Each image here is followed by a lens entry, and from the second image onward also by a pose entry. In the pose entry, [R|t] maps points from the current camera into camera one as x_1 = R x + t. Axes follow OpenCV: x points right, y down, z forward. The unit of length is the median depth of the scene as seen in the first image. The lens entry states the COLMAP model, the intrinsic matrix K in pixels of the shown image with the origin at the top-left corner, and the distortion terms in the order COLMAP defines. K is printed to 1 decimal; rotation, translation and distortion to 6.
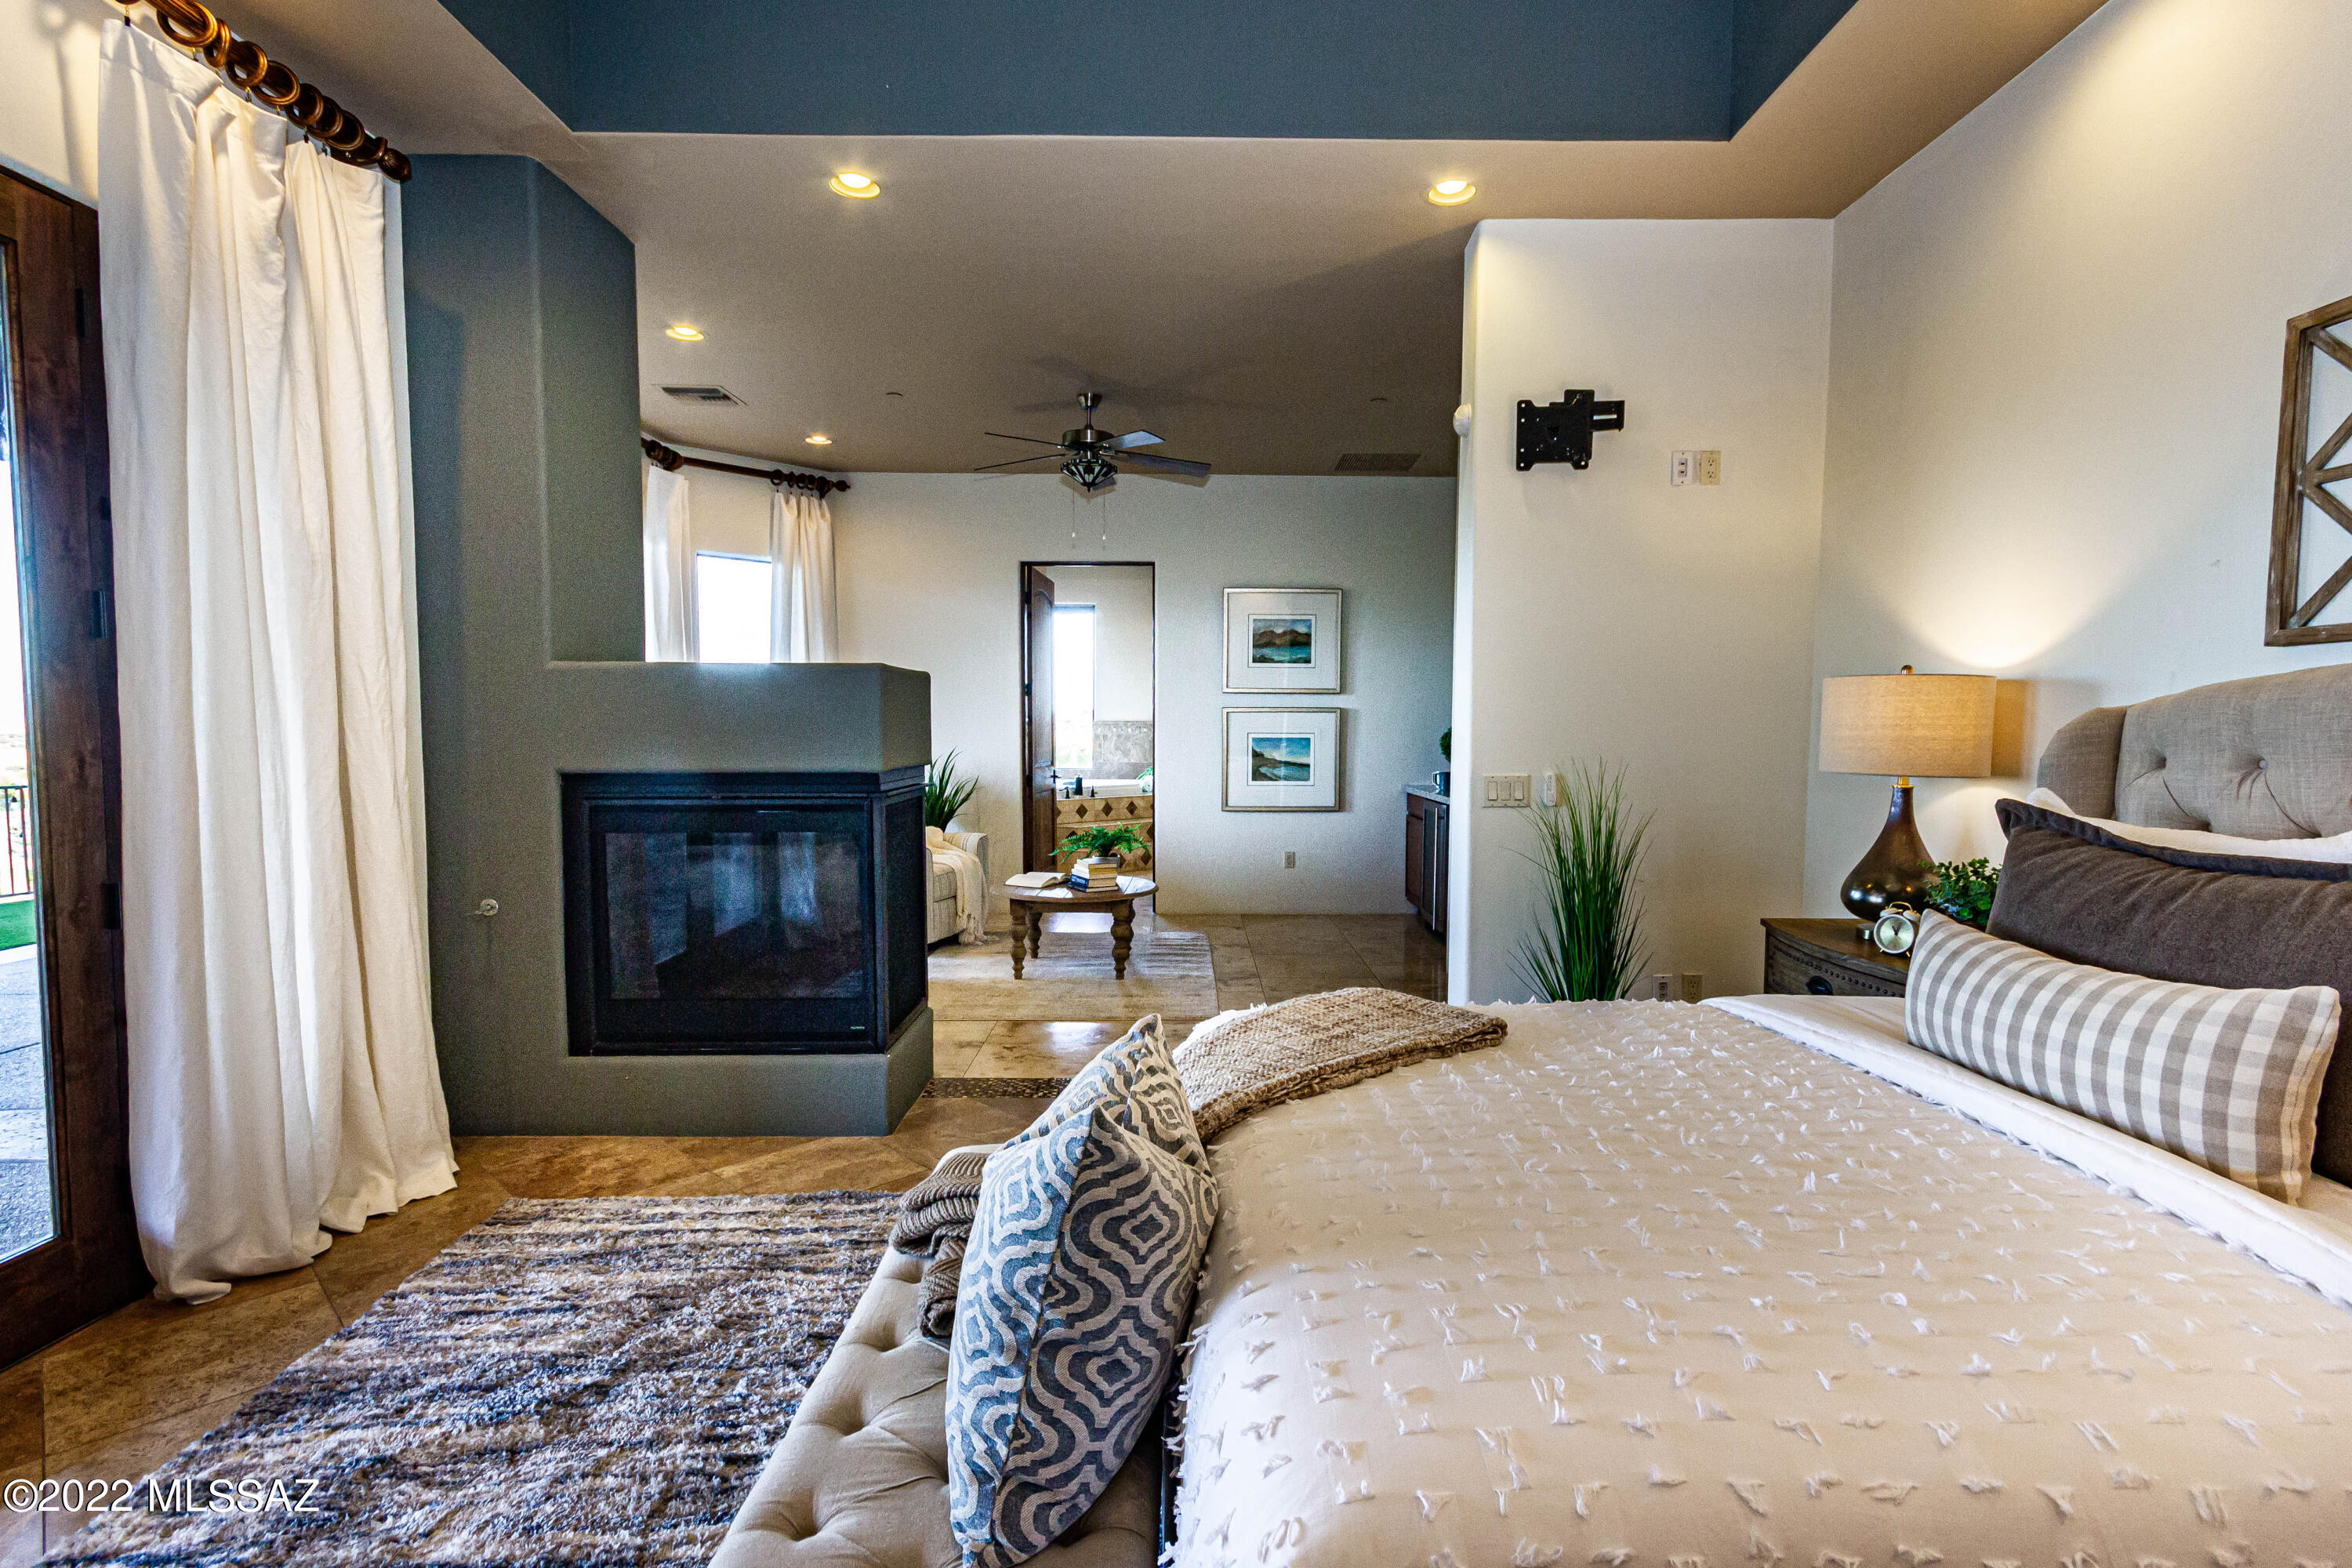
lens RADIAL K [[1129.0, 0, 1196.1], [0, 1129.0, 778.0], [0, 0, 1]] dist [0.004624, 0.000575]
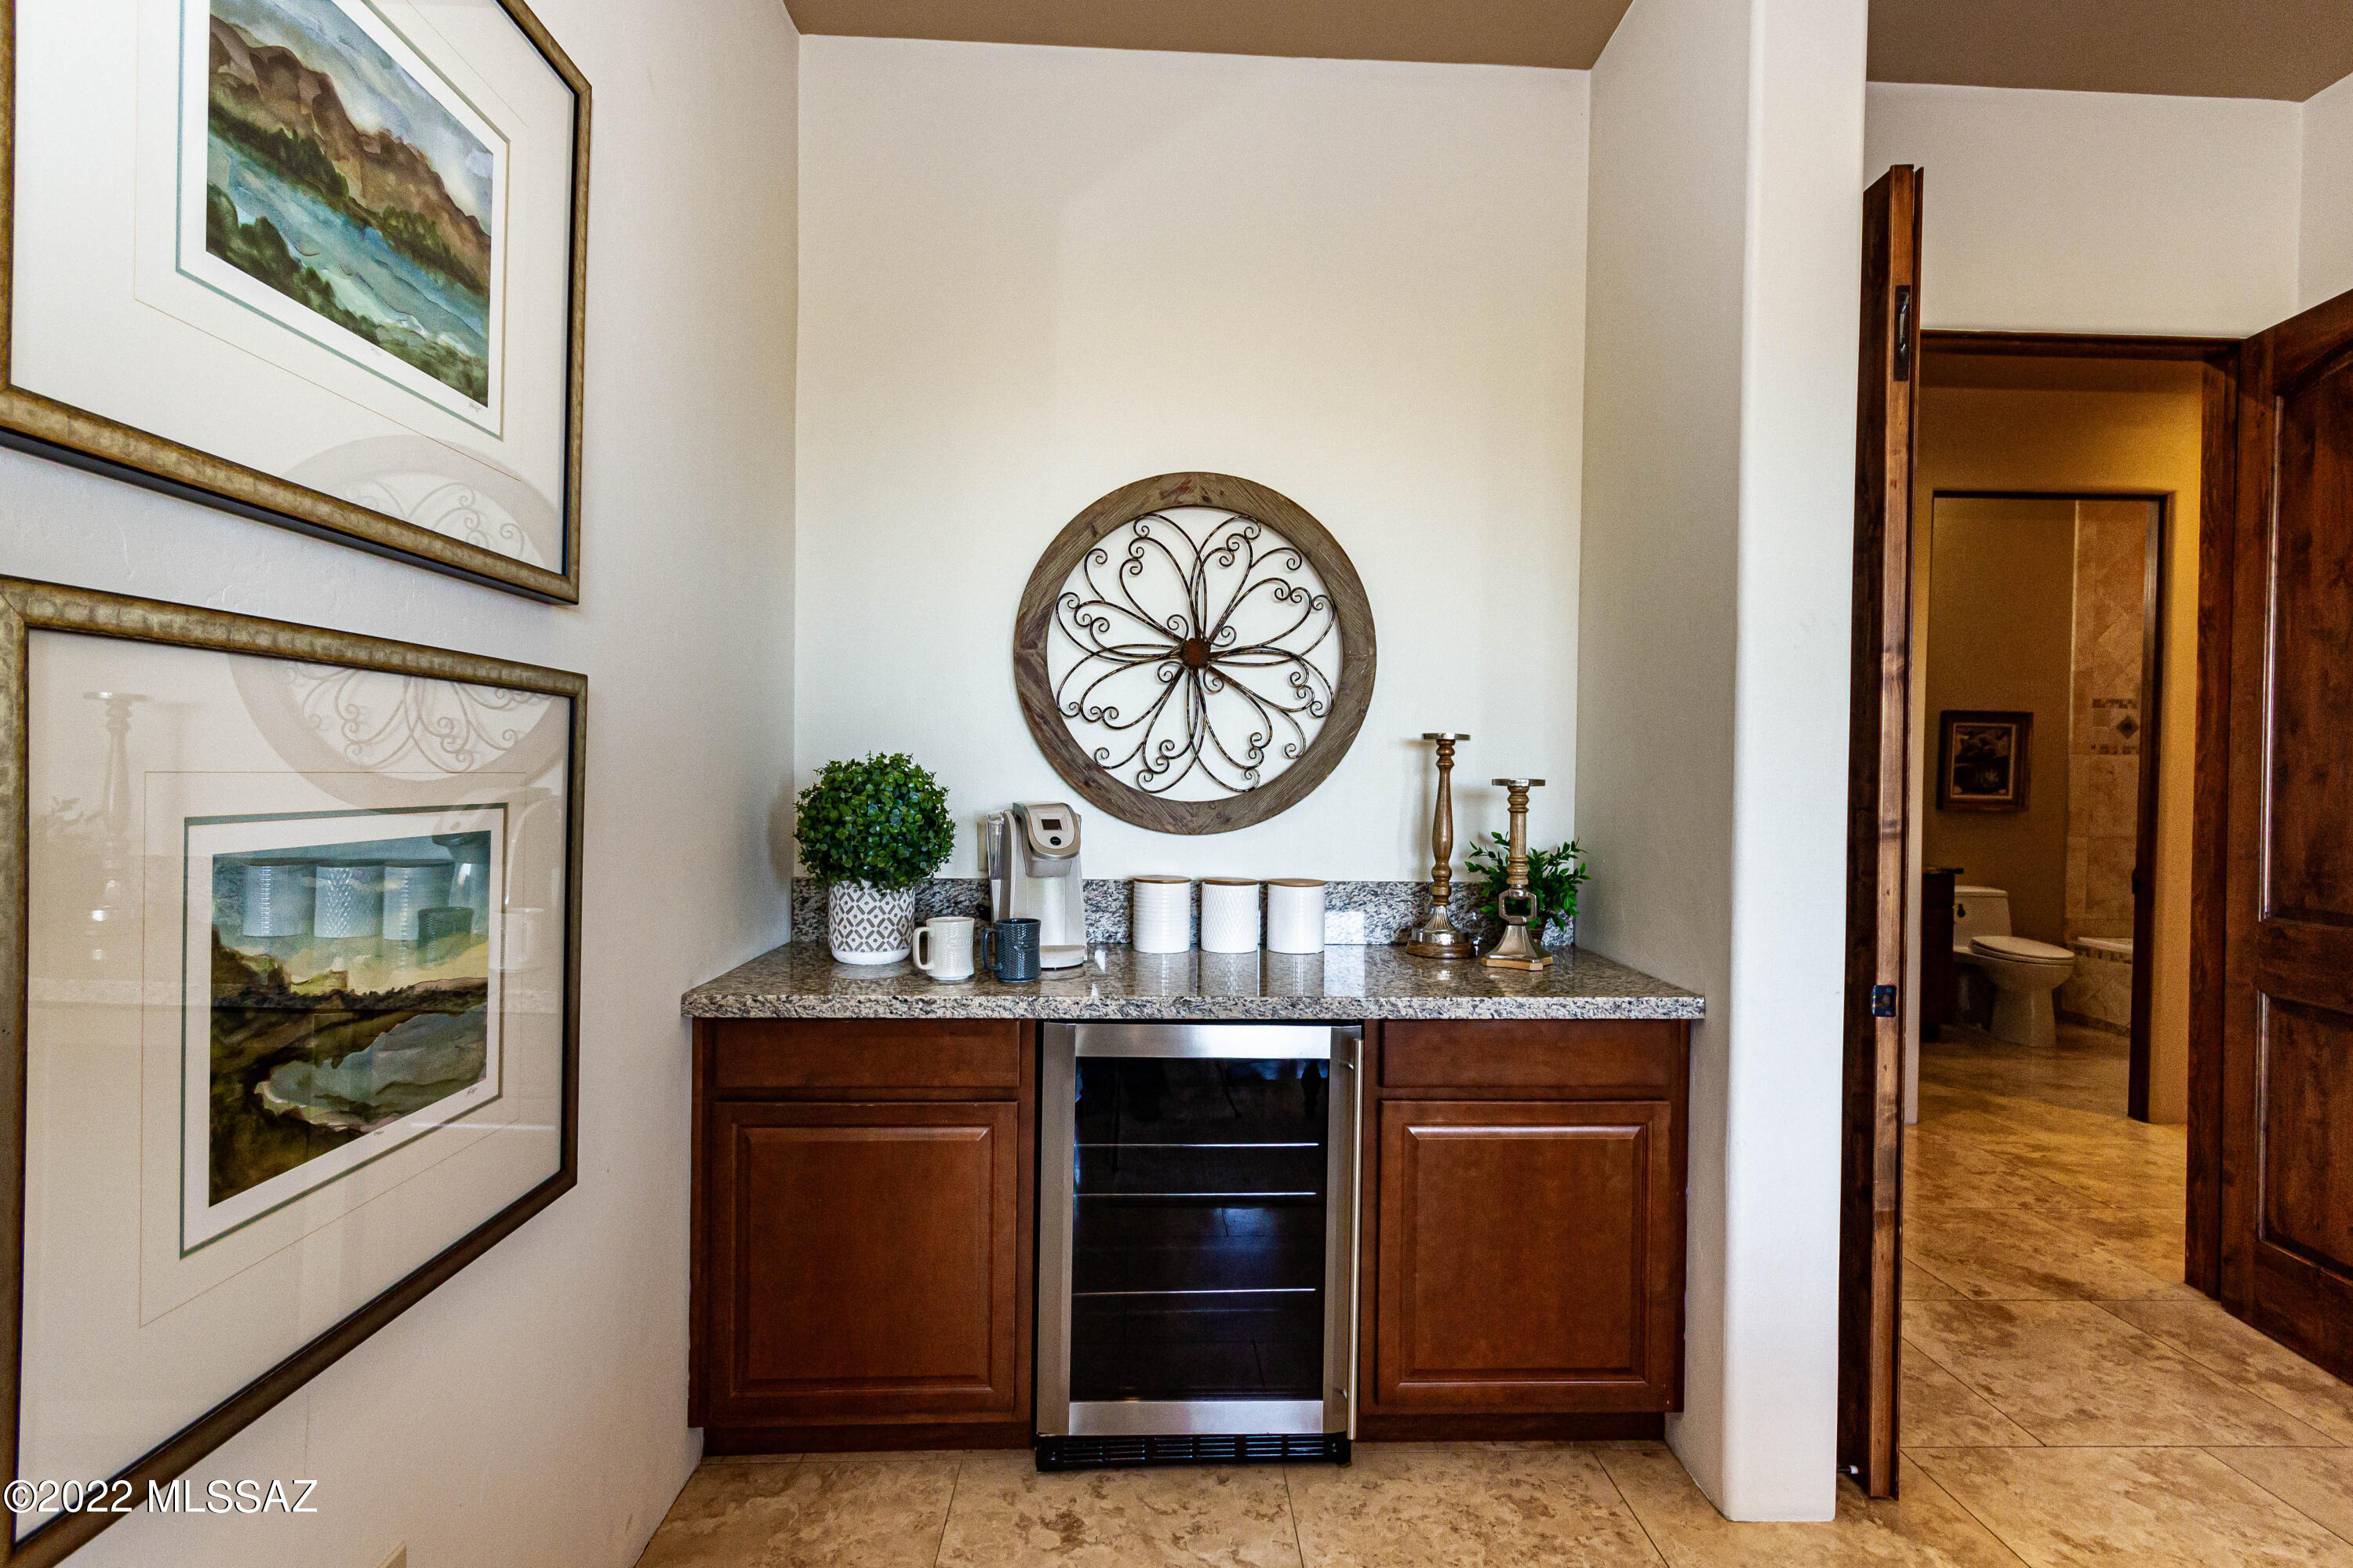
lens RADIAL K [[1129.5, 0, 1182.7], [0, 1129.5, 789.2], [0, 0, 1]] dist [0.004624, 0.000575]
pose [[-0.036746, -0.020149, 0.999121, -0.078280], [0.029785, 0.999330, 0.021249, -0.043002], [-0.998881, 0.030540, -0.036121, 0.901102]]
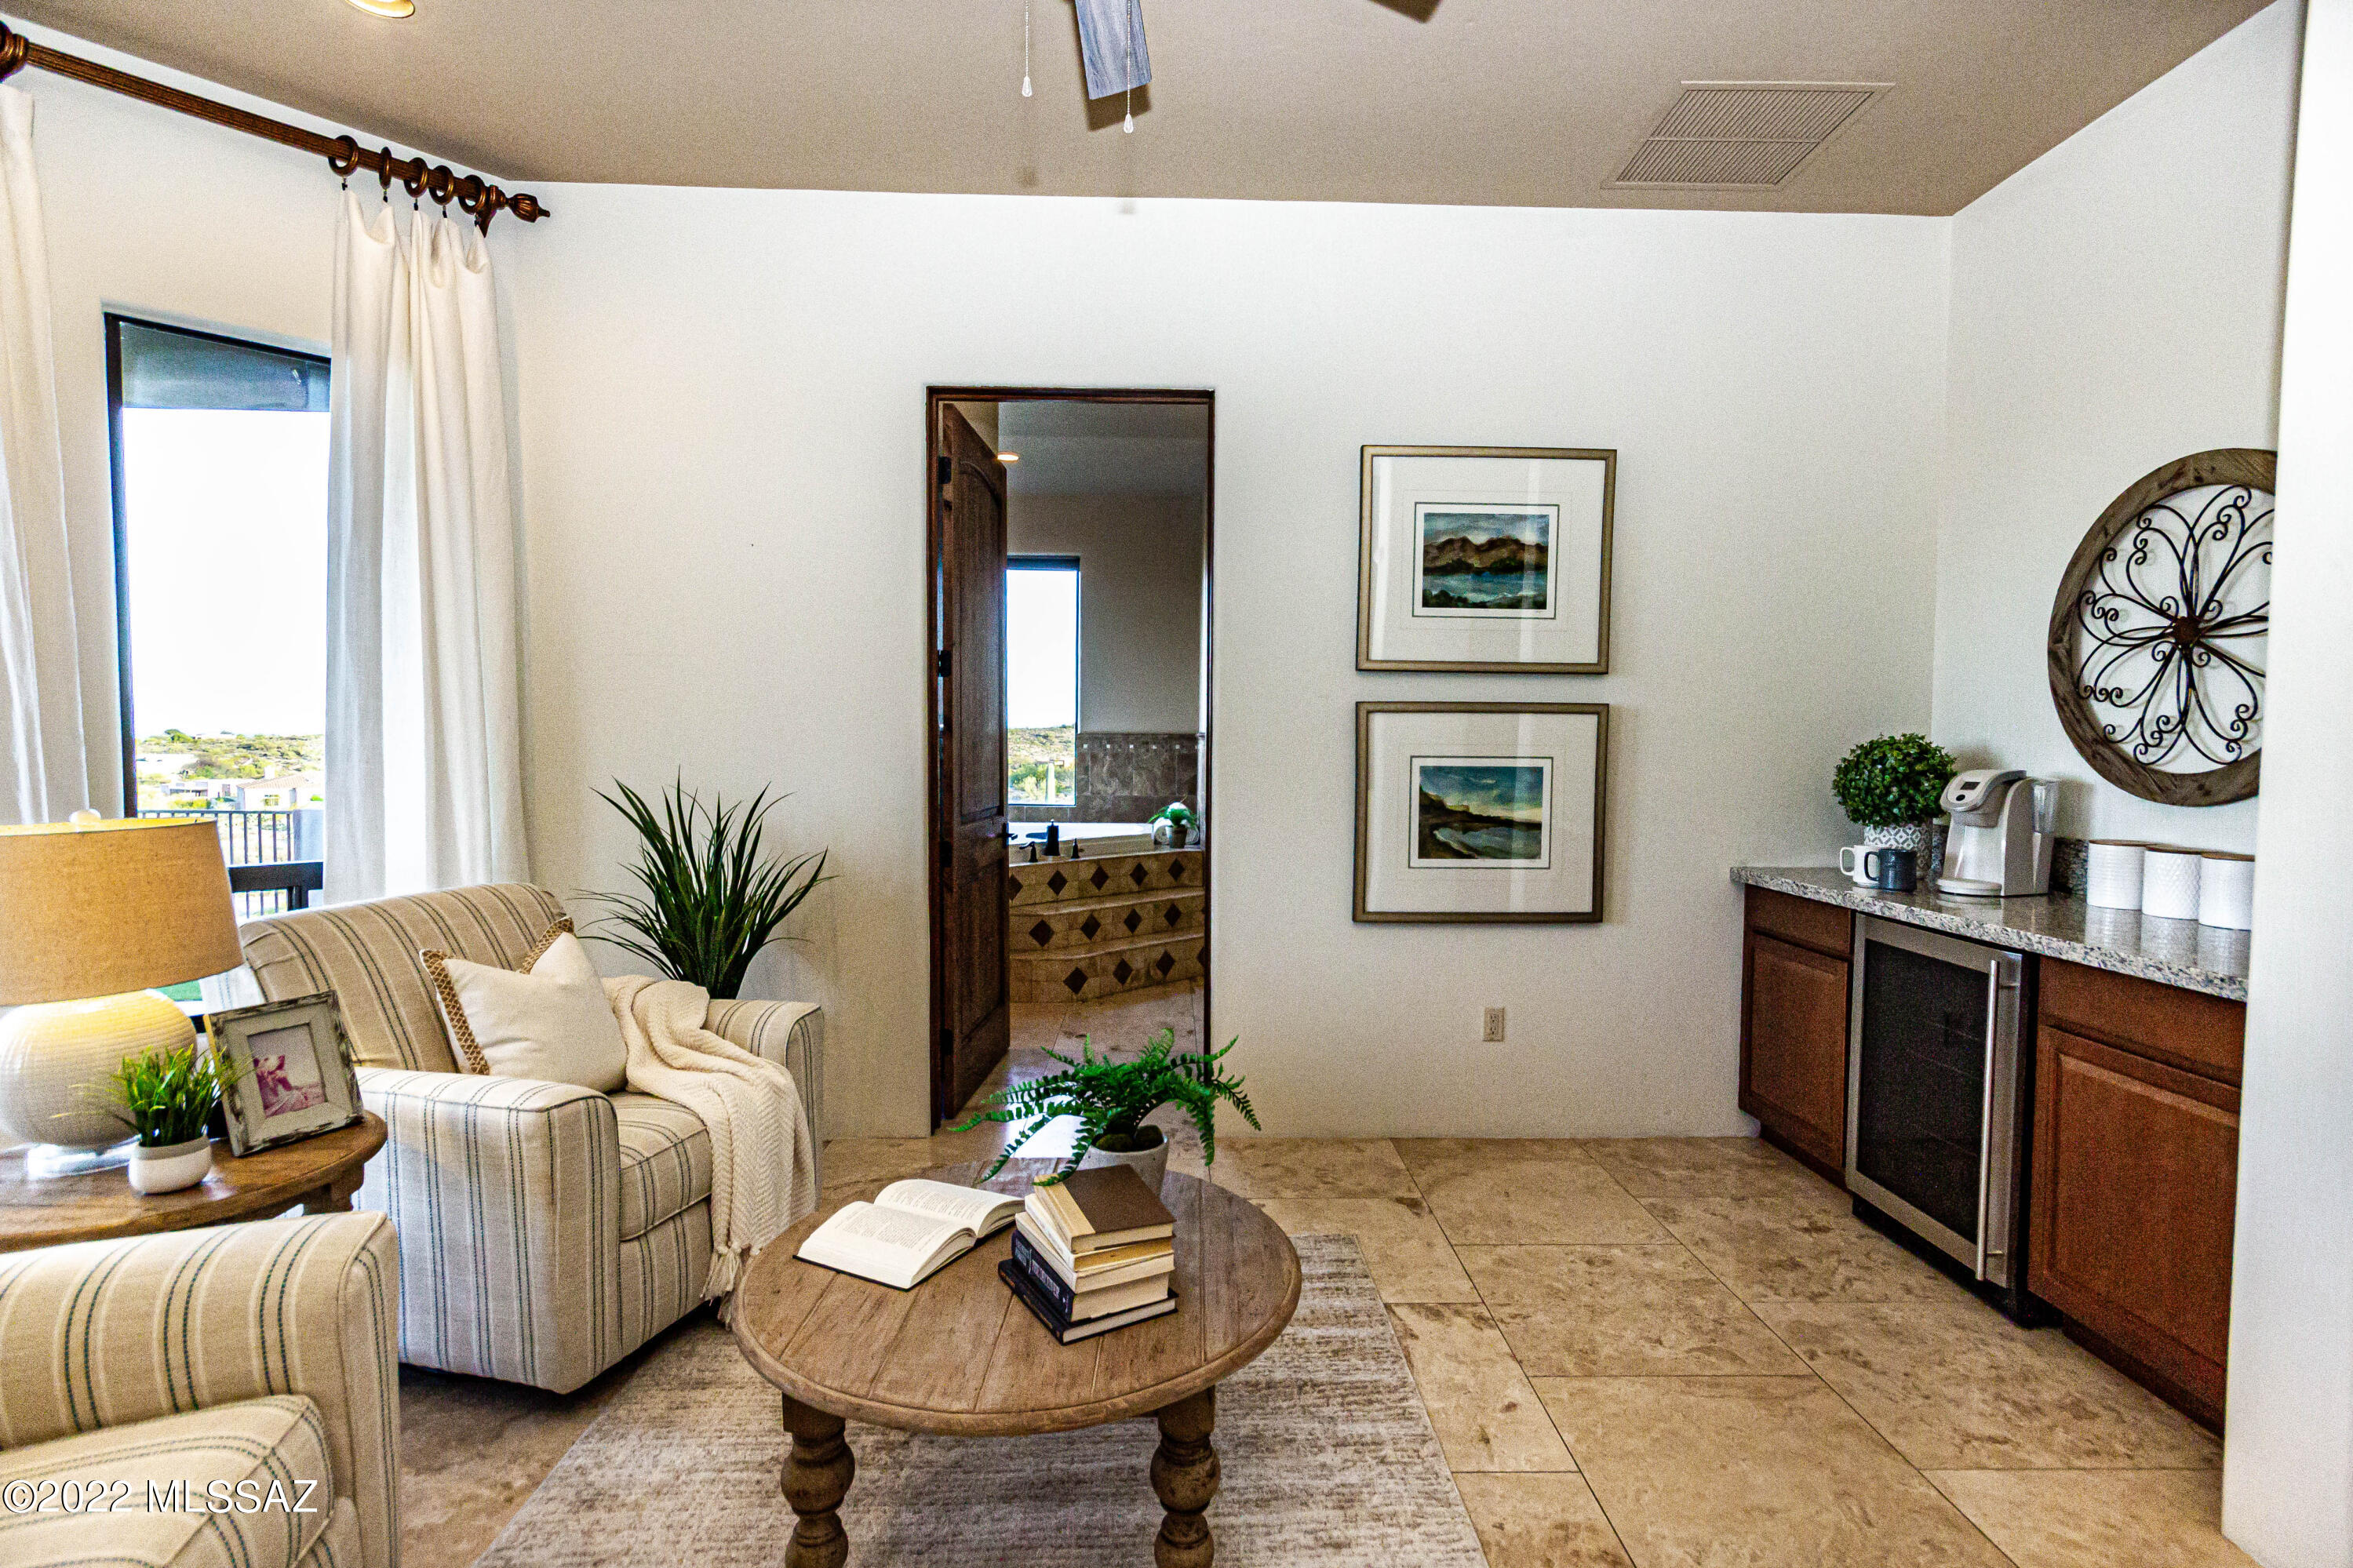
lens RADIAL K [[1129.3, 0, 1177.7], [0, 1129.3, 780.0], [0, 0, 1]] dist [0.004624, 0.000575]
pose [[0.999987, 0.003888, 0.003274, -0.052662], [-0.003853, 0.999937, -0.010513, -0.025100], [-0.003314, 0.010500, 0.999939, 0.532991]]
